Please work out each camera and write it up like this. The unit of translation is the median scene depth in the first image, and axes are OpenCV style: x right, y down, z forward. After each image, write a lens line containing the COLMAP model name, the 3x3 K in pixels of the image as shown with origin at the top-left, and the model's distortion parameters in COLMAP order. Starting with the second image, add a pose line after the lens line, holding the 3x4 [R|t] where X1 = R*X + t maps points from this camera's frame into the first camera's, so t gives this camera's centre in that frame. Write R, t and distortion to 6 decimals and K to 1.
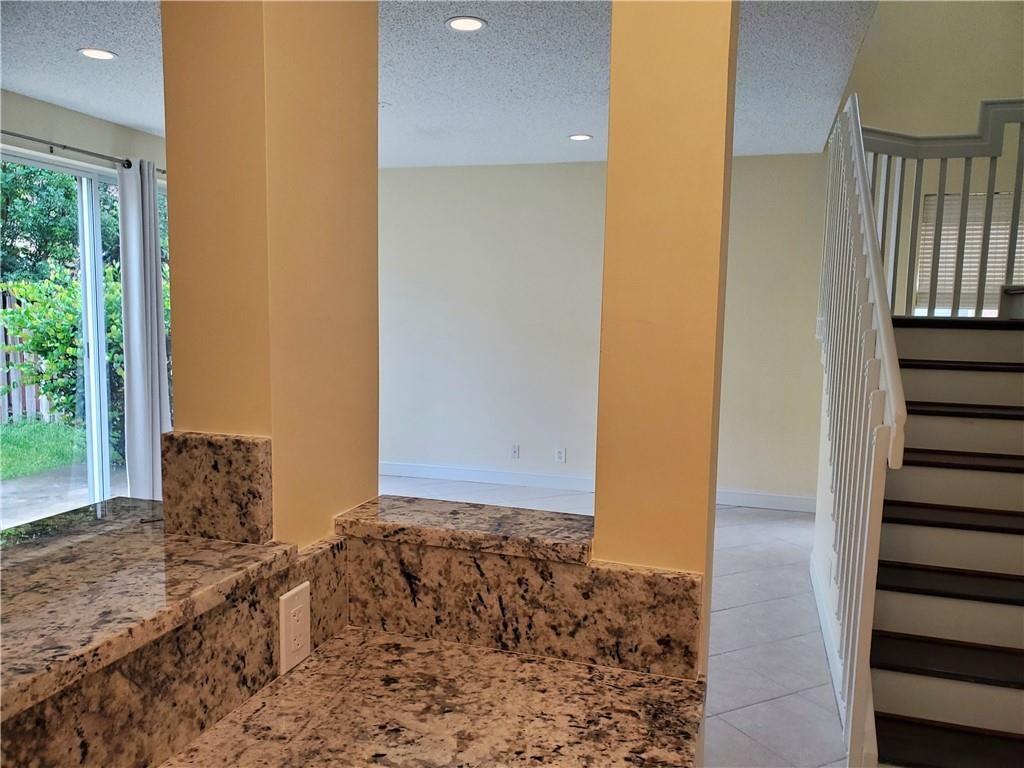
lens RADIAL K [[790.7, 0, 509.6], [0, 790.7, 387.5], [0, 0, 1]] dist [0.036249, -0.002615]
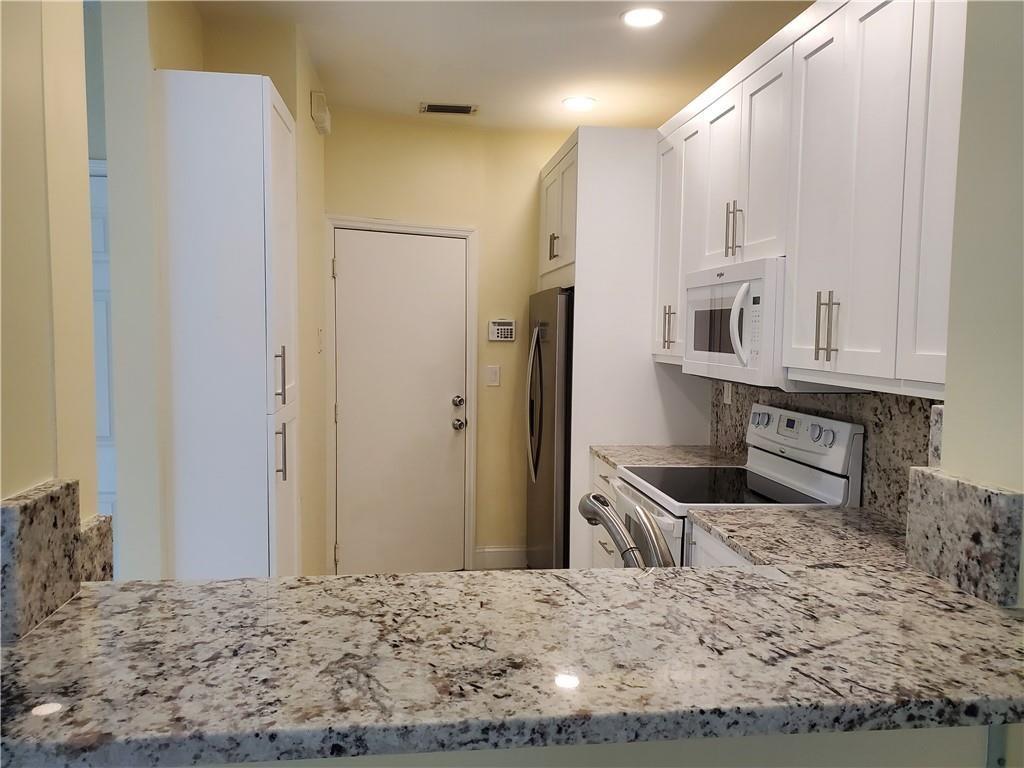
lens RADIAL K [[790.7, 0, 511.4], [0, 790.7, 381.2], [0, 0, 1]] dist [0.036249, -0.002615]
pose [[-0.412025, -0.083993, 0.907293, -1.439032], [0.072823, 0.989521, 0.124676, -0.125520], [-0.908258, 0.117441, -0.401591, 0.973428]]
